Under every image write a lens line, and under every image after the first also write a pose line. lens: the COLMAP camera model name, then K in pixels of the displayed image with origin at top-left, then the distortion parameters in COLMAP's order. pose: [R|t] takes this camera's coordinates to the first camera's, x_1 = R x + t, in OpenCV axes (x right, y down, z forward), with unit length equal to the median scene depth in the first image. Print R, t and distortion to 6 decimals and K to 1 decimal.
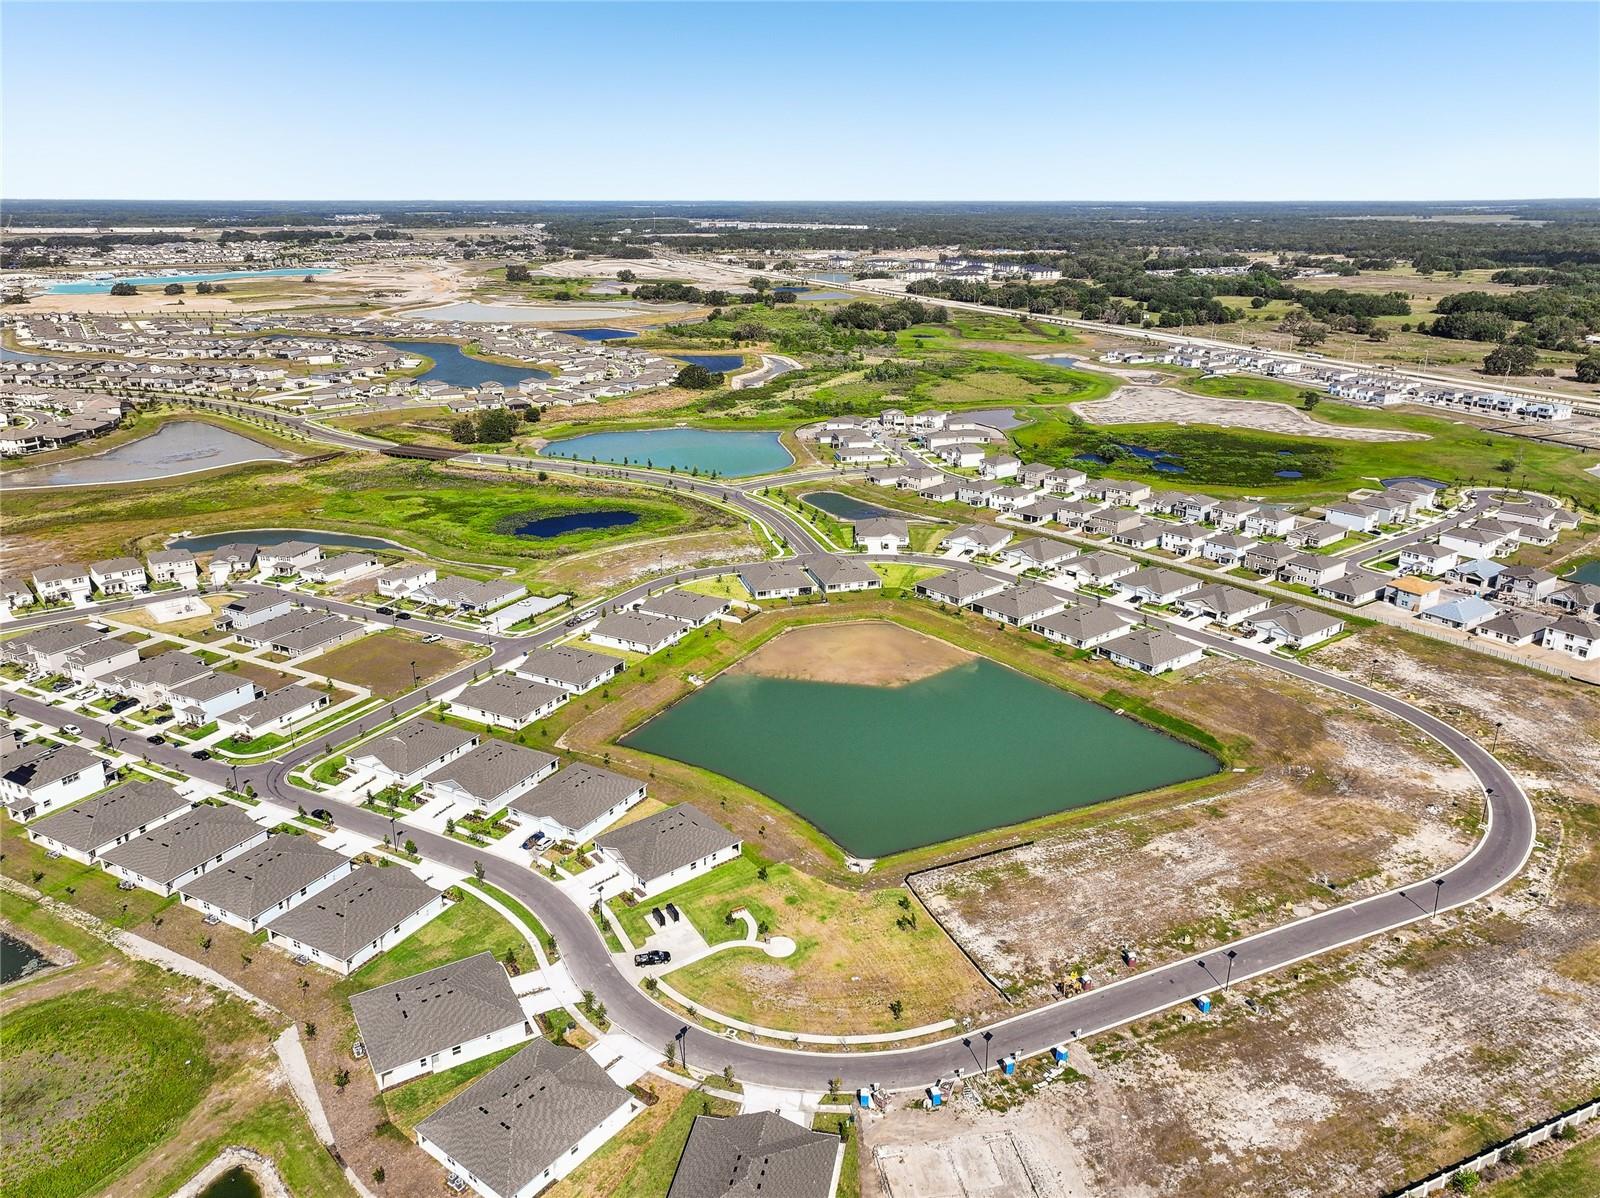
lens RADIAL K [[1133.2, 0, 806.6], [0, 1133.2, 606.7], [0, 0, 1]] dist [0.000916, 0.011455]
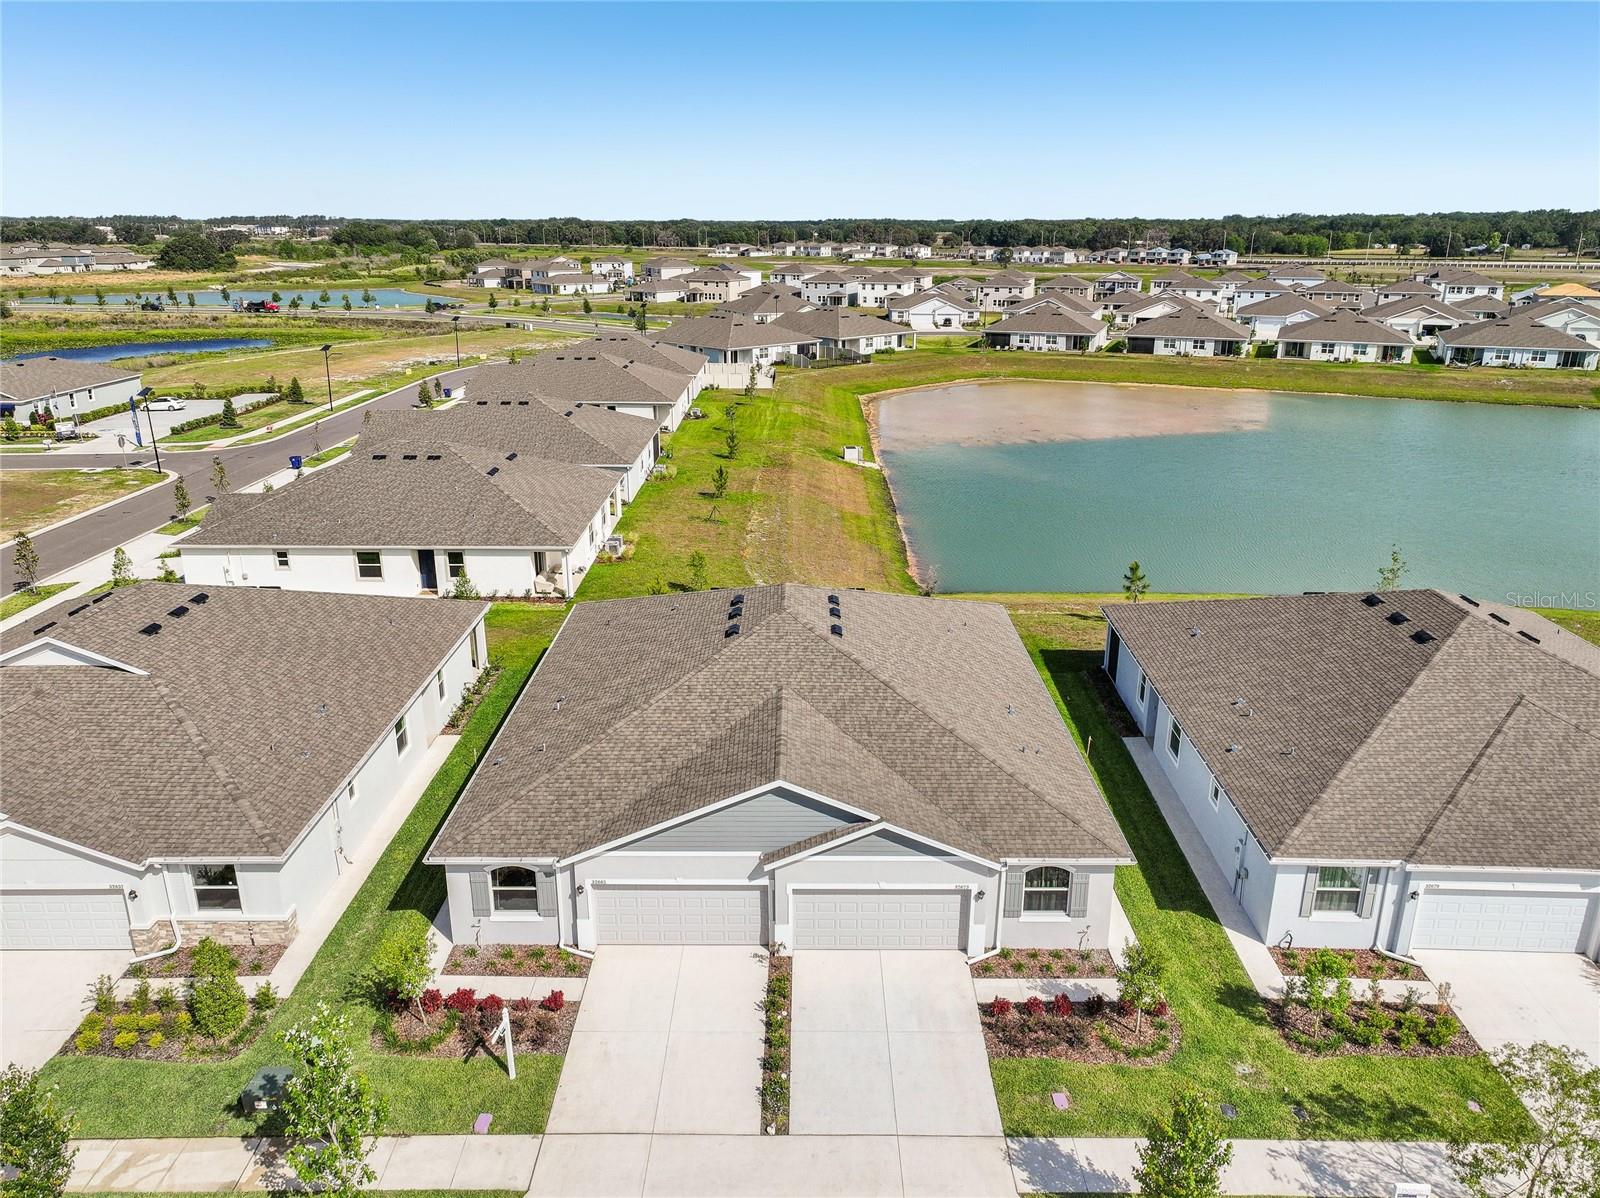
lens RADIAL K [[1133.2, 0, 806.6], [0, 1133.2, 606.7], [0, 0, 1]] dist [0.000916, 0.011455]
pose [[0.879645, -0.149522, 0.451517, -0.233470], [0.158931, 0.987139, 0.017266, 0.084413], [-0.448291, 0.056572, 0.892096, 0.566132]]
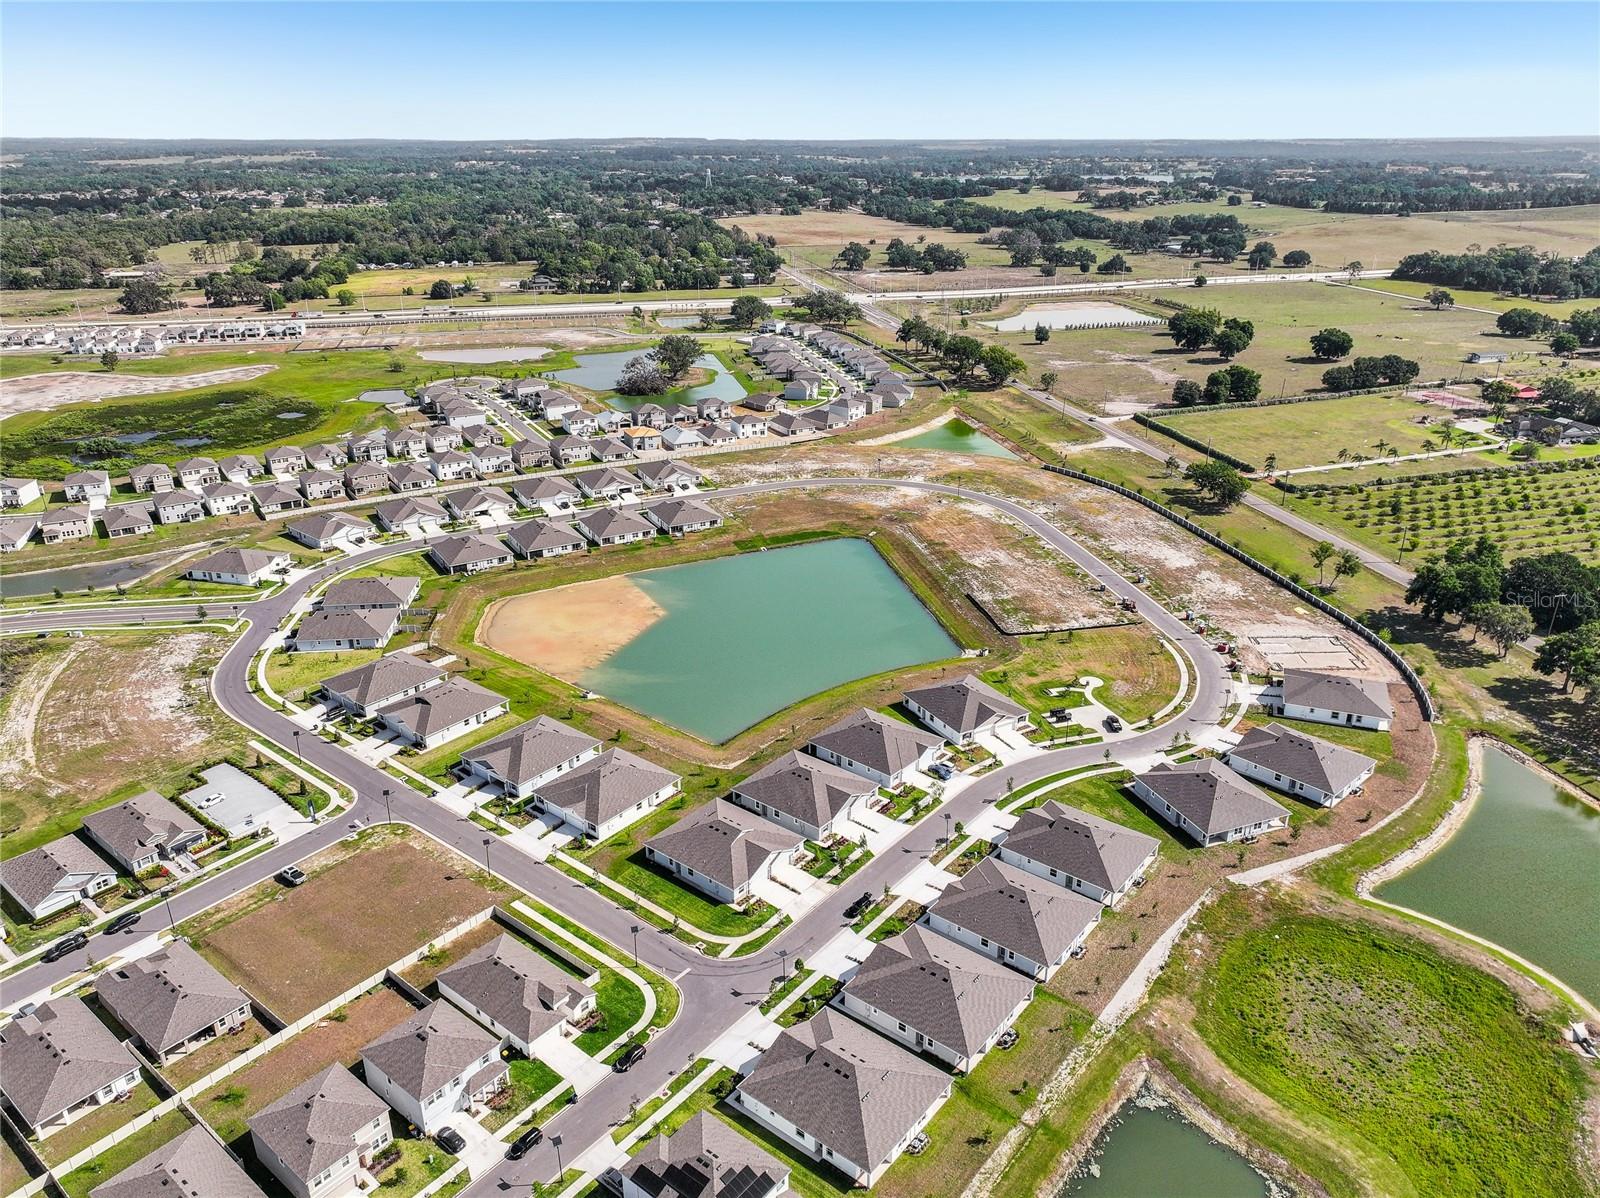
lens RADIAL K [[1124.4, 0, 803.9], [0, 1124.4, 610.7], [0, 0, 1]] dist [0.010601, 0.000434]
pose [[0.183076, -0.384330, 0.904861, -0.688660], [0.338252, 0.888847, 0.309091, -0.171969], [-0.923076, 0.249484, 0.292727, 0.471521]]
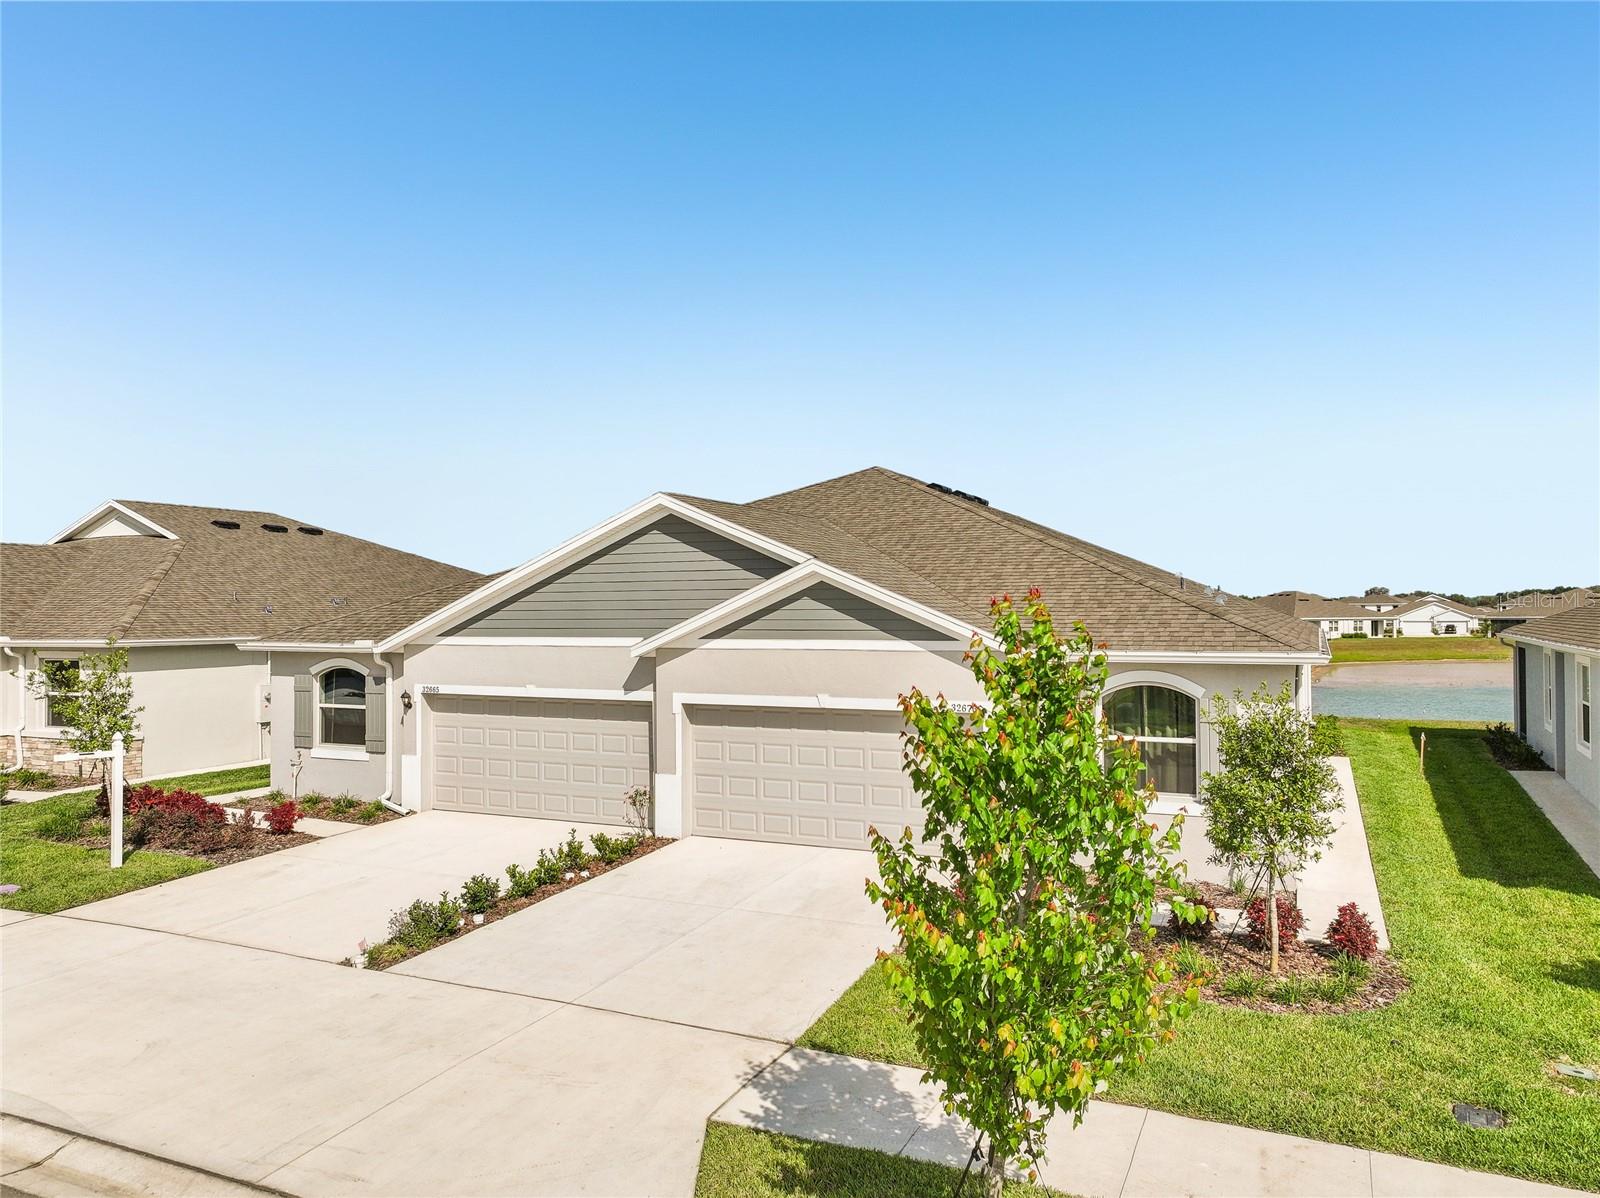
lens RADIAL K [[1133.2, 0, 806.6], [0, 1133.2, 606.7], [0, 0, 1]] dist [0.000916, 0.011455]
pose [[0.997662, -0.004767, 0.068175, -0.197048], [0.027995, 0.938534, -0.344049, 0.119817], [-0.062345, 0.345153, 0.936473, 0.595743]]
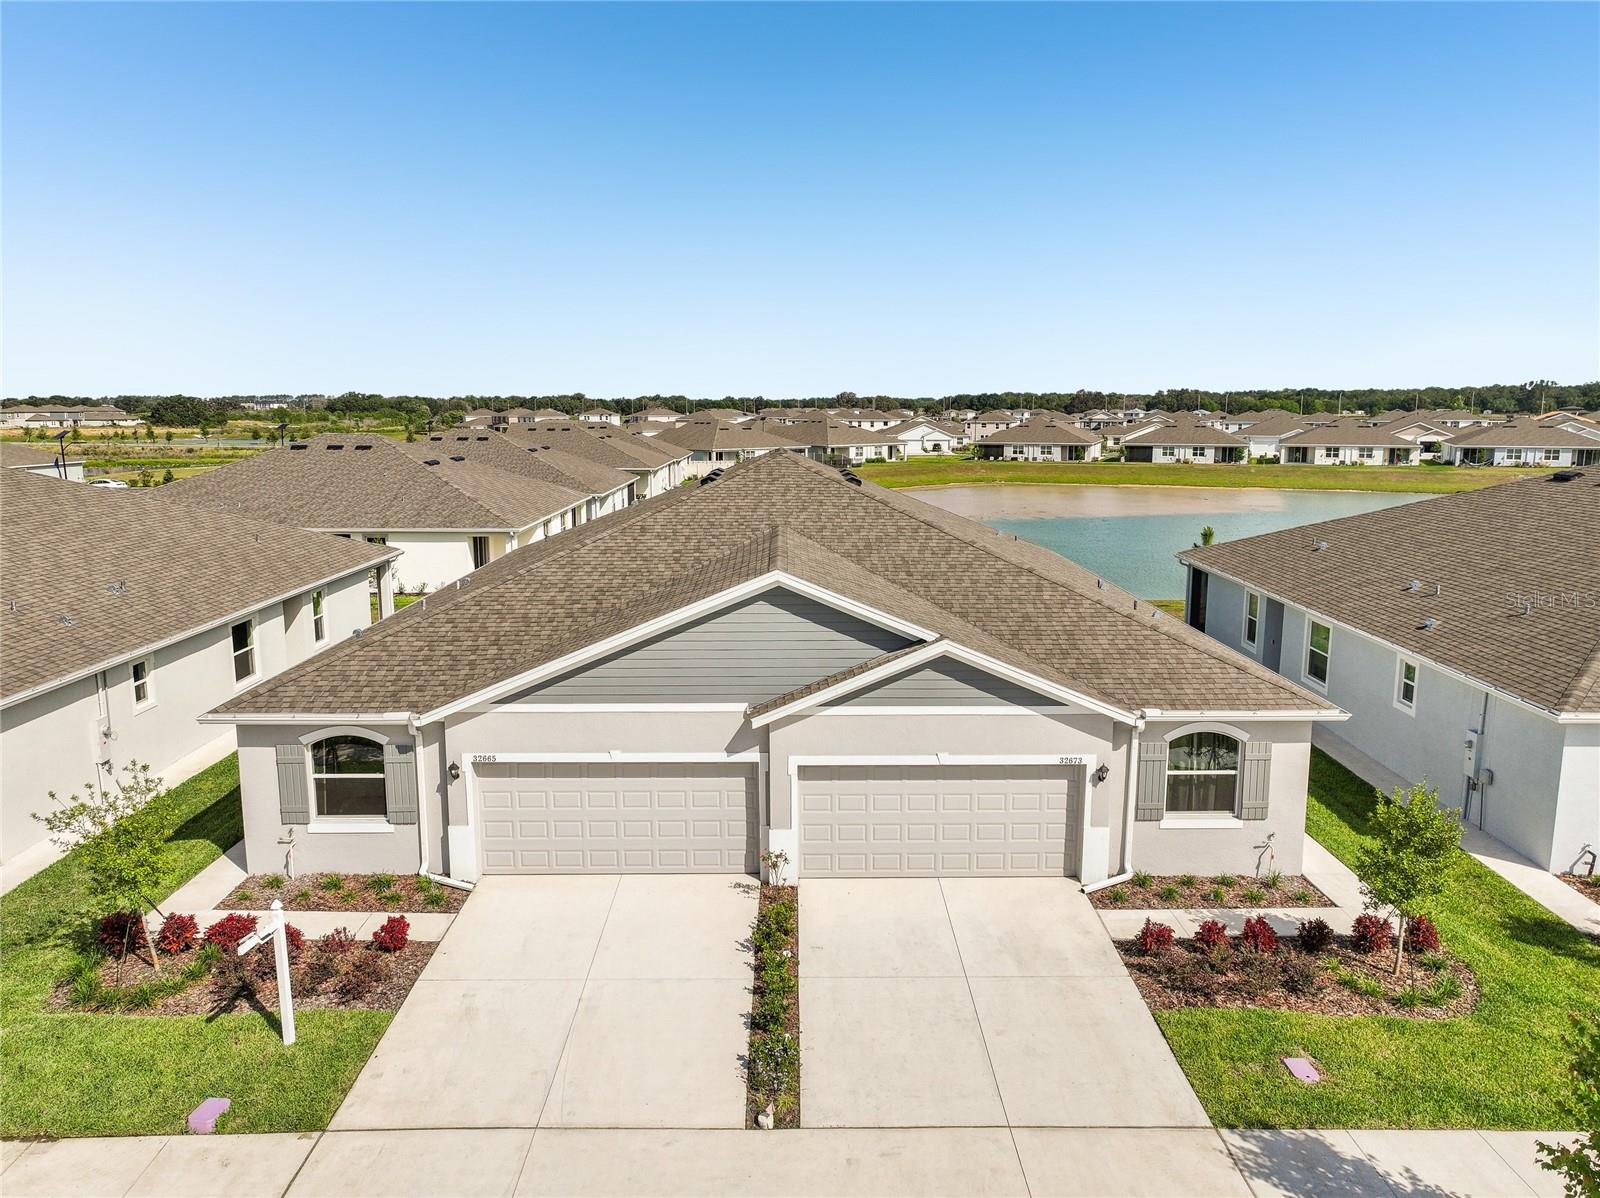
lens RADIAL K [[1133.2, 0, 806.6], [0, 1133.2, 606.7], [0, 0, 1]] dist [0.000916, 0.011455]
pose [[0.873224, -0.084101, 0.480007, -0.223413], [0.165411, 0.977670, -0.129619, 0.106322], [-0.458388, 0.192584, 0.867636, 0.596502]]
